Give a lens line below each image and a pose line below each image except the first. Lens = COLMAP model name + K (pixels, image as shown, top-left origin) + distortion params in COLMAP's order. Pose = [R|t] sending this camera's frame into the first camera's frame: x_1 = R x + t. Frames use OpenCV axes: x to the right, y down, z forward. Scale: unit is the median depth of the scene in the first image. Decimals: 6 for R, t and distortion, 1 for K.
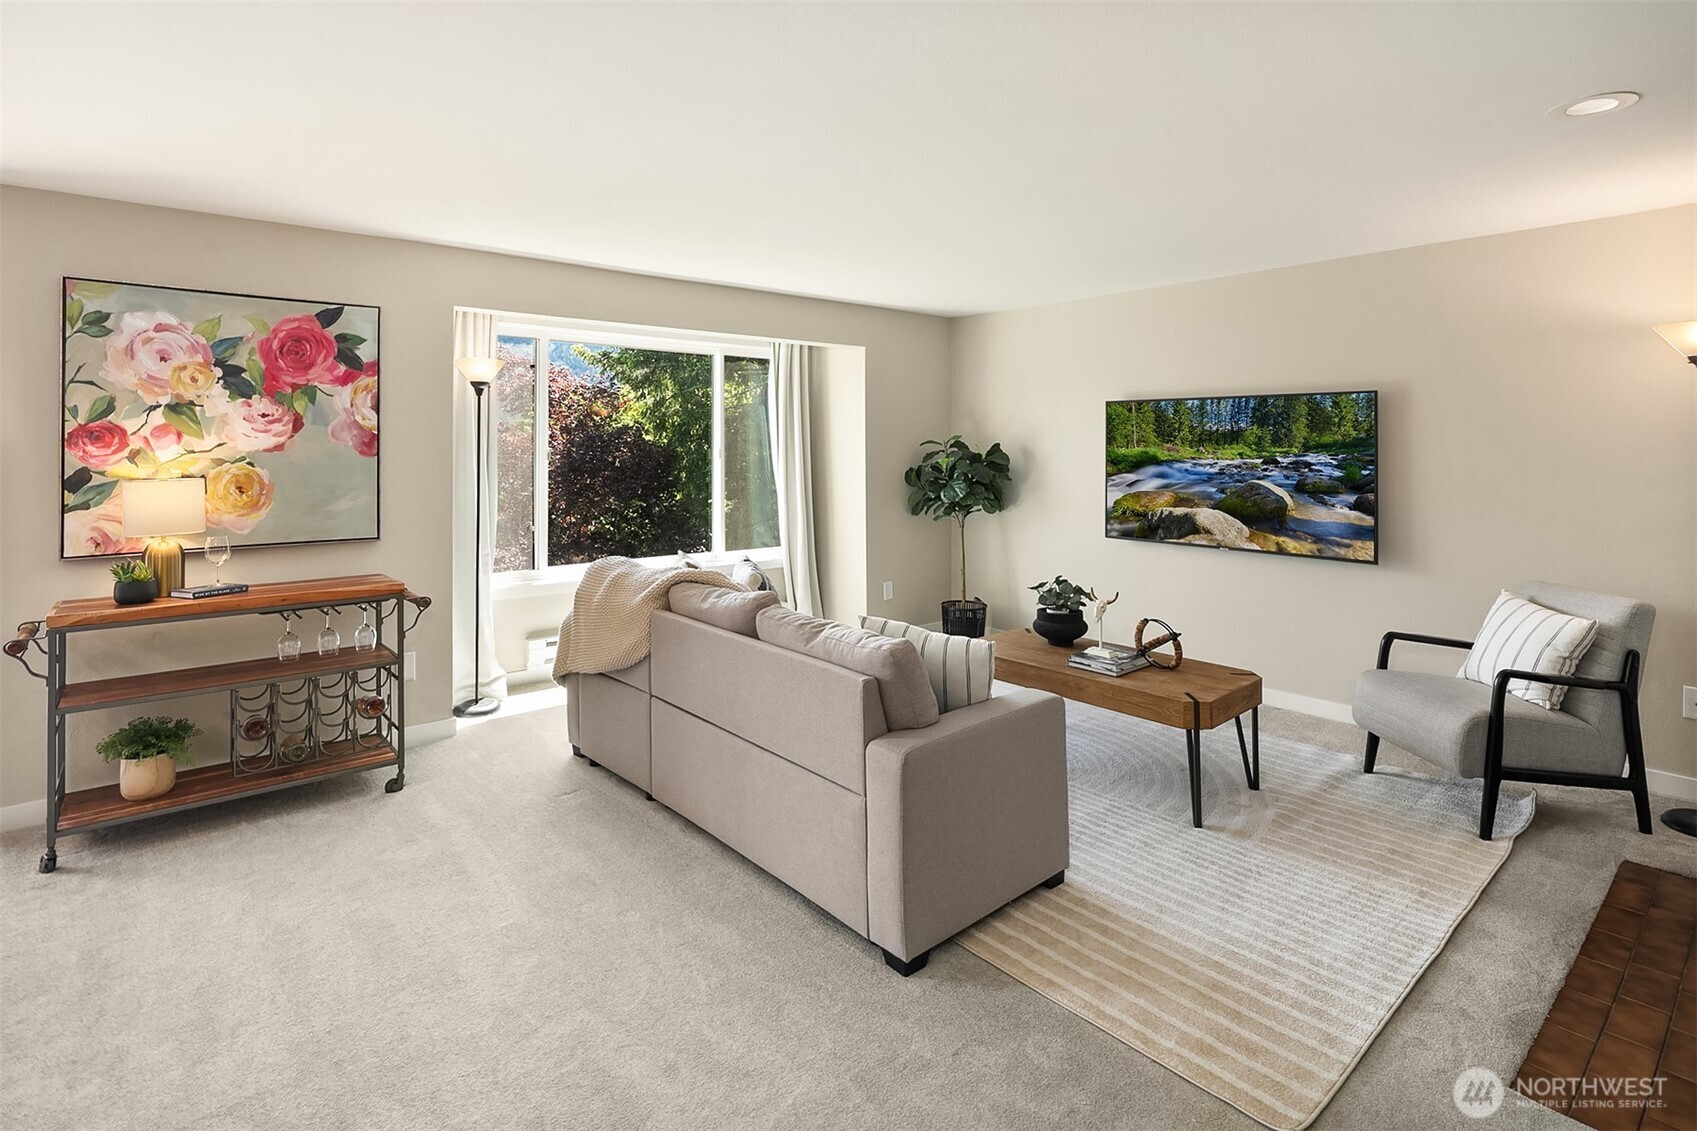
lens RADIAL K [[836.5, 0, 856.7], [0, 836.5, 449.7], [0, 0, 1]] dist [0.000972, -0.001232]
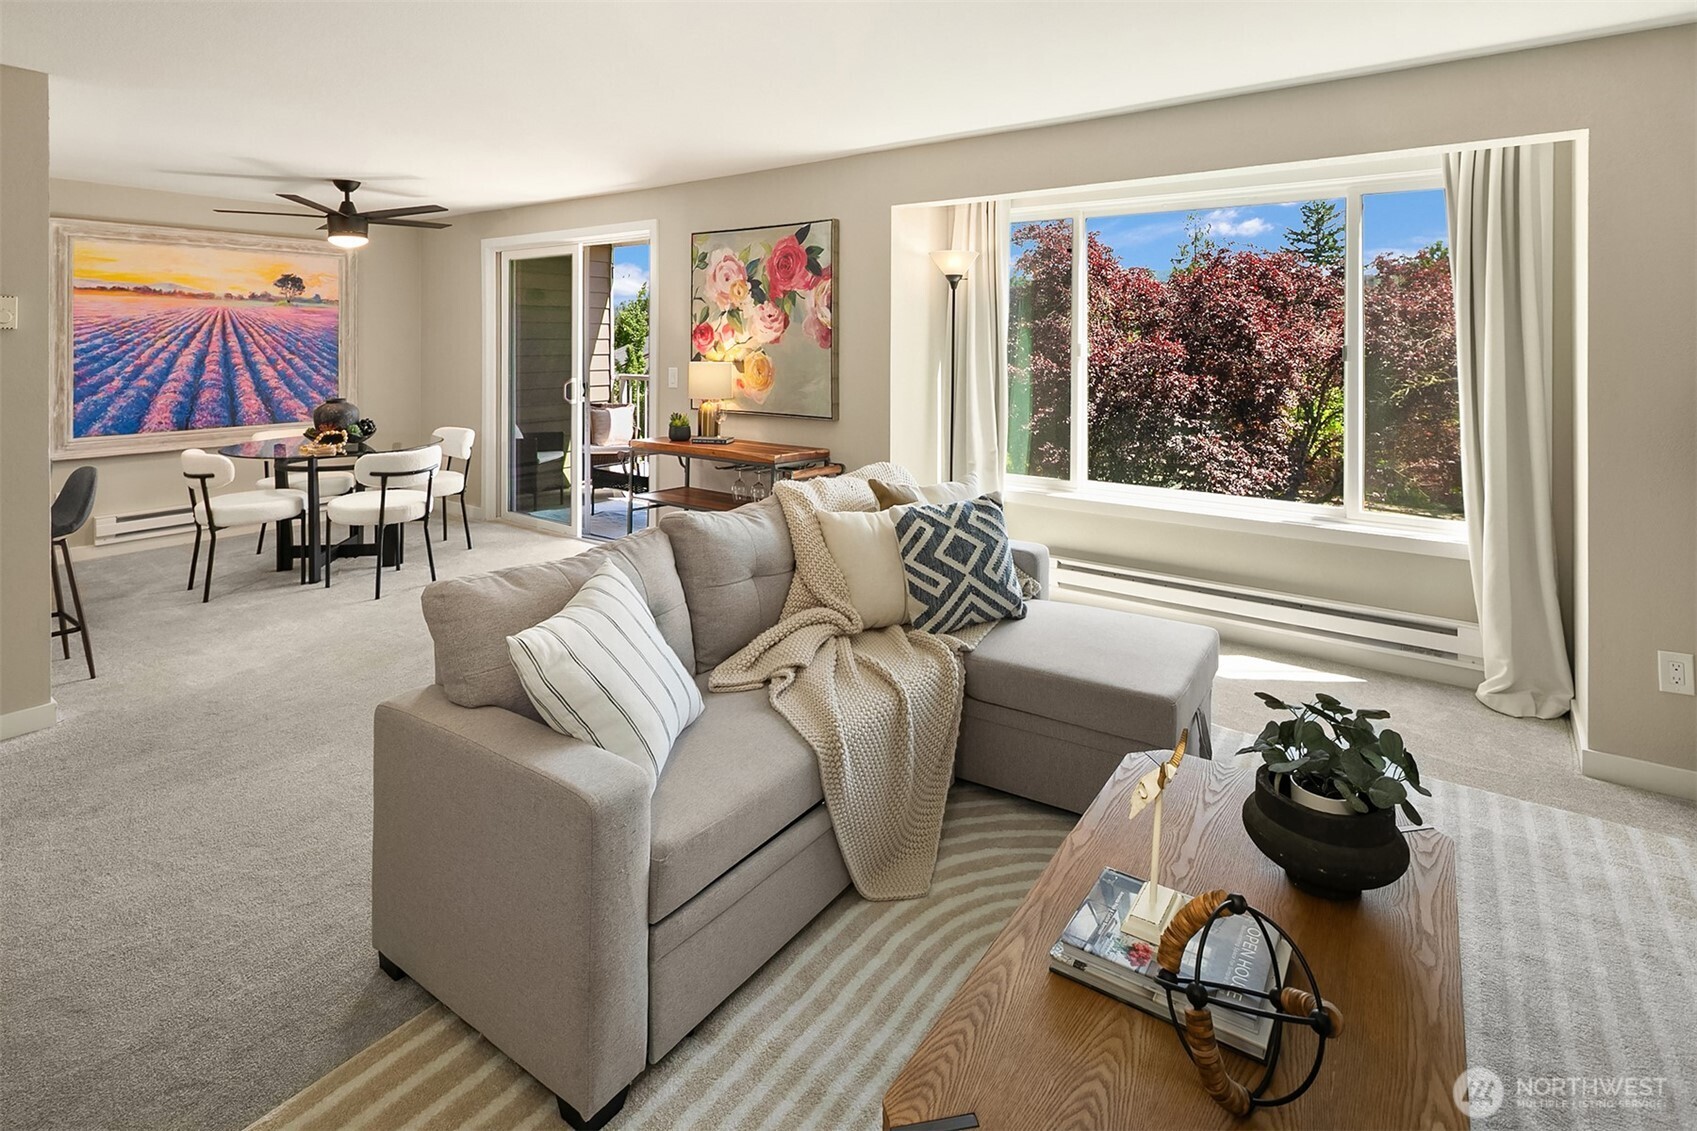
lens RADIAL K [[848.4, 0, 842.3], [0, 848.4, 333.4], [0, 0, 1]] dist [0.000057, -0.001873]
pose [[0.230496, -0.005701, -0.973056, 0.644826], [-0.006794, 0.999949, -0.007468, -0.004341], [0.973049, 0.008333, 0.230446, 0.829692]]
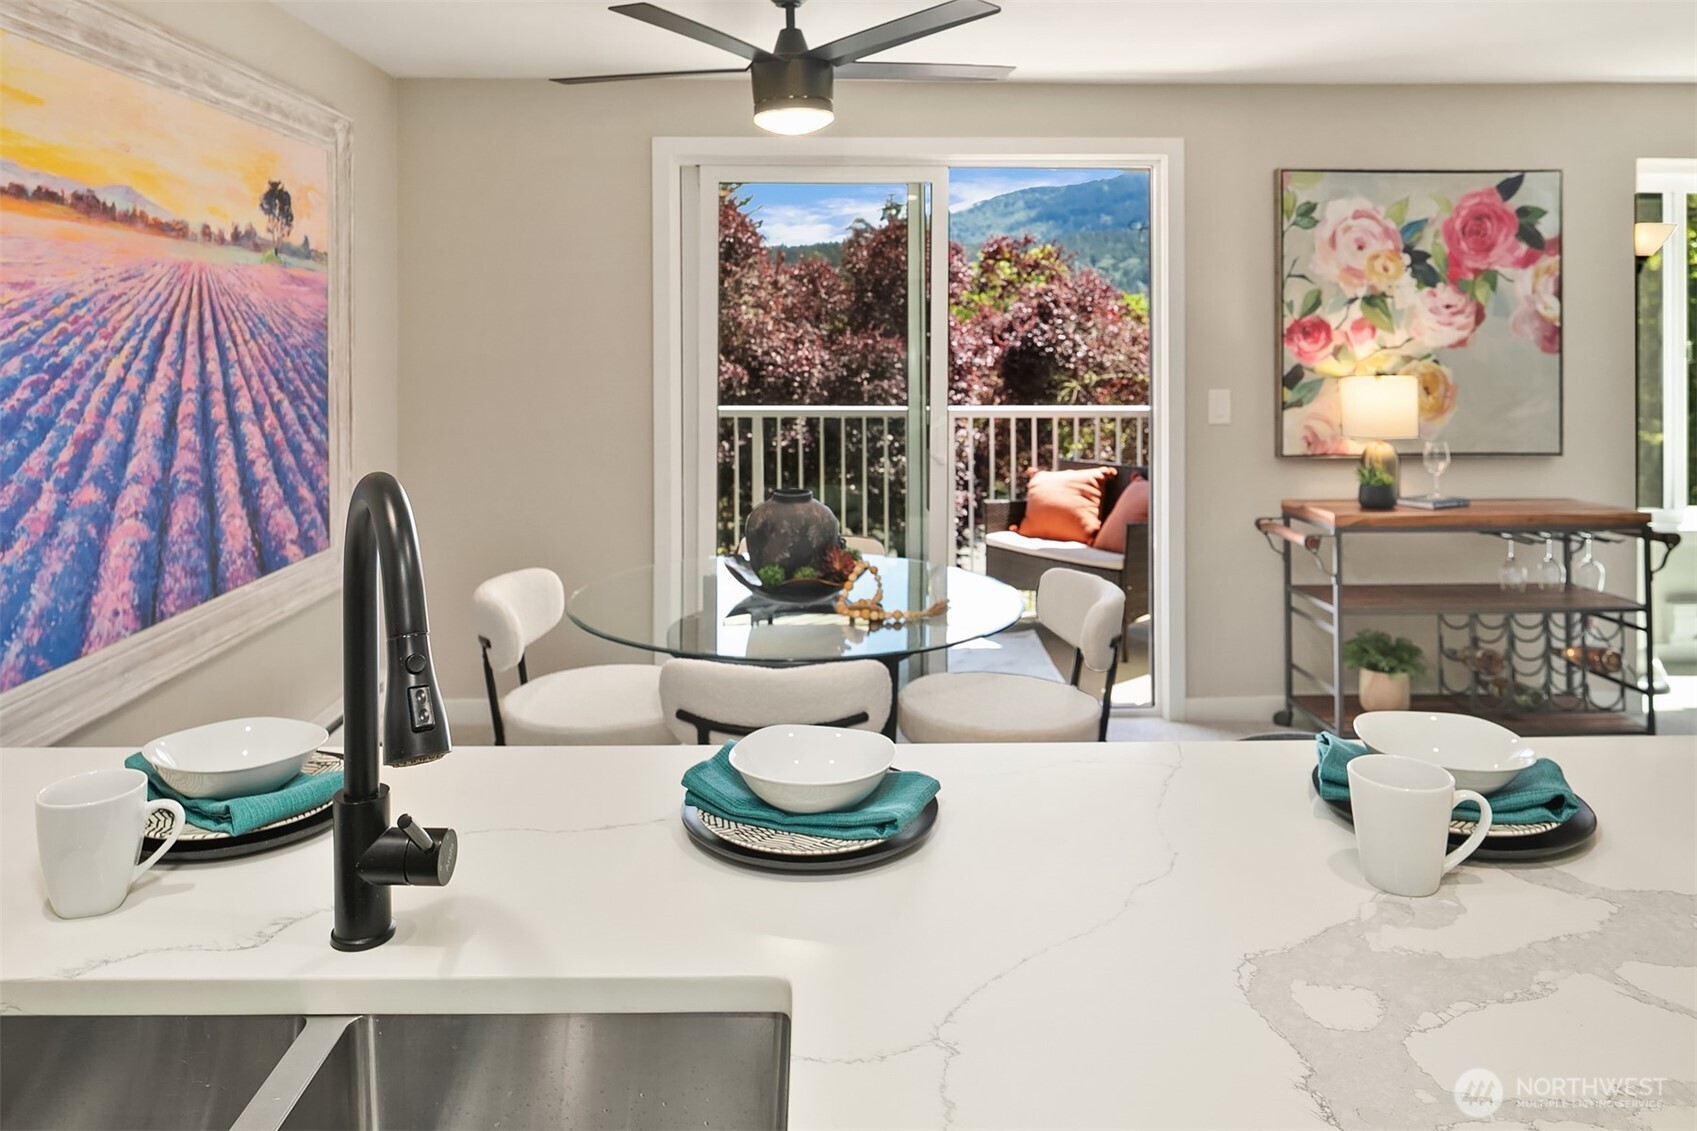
lens RADIAL K [[1162.0, 0, 853.4], [0, 1162.0, 328.6], [0, 0, 1]] dist [-0.007016, 0.000473]
pose [[0.772180, -0.005099, -0.635384, -0.431661], [0.000041, 0.999968, -0.007975, -0.008220], [0.635404, 0.006132, 0.772155, -0.343452]]
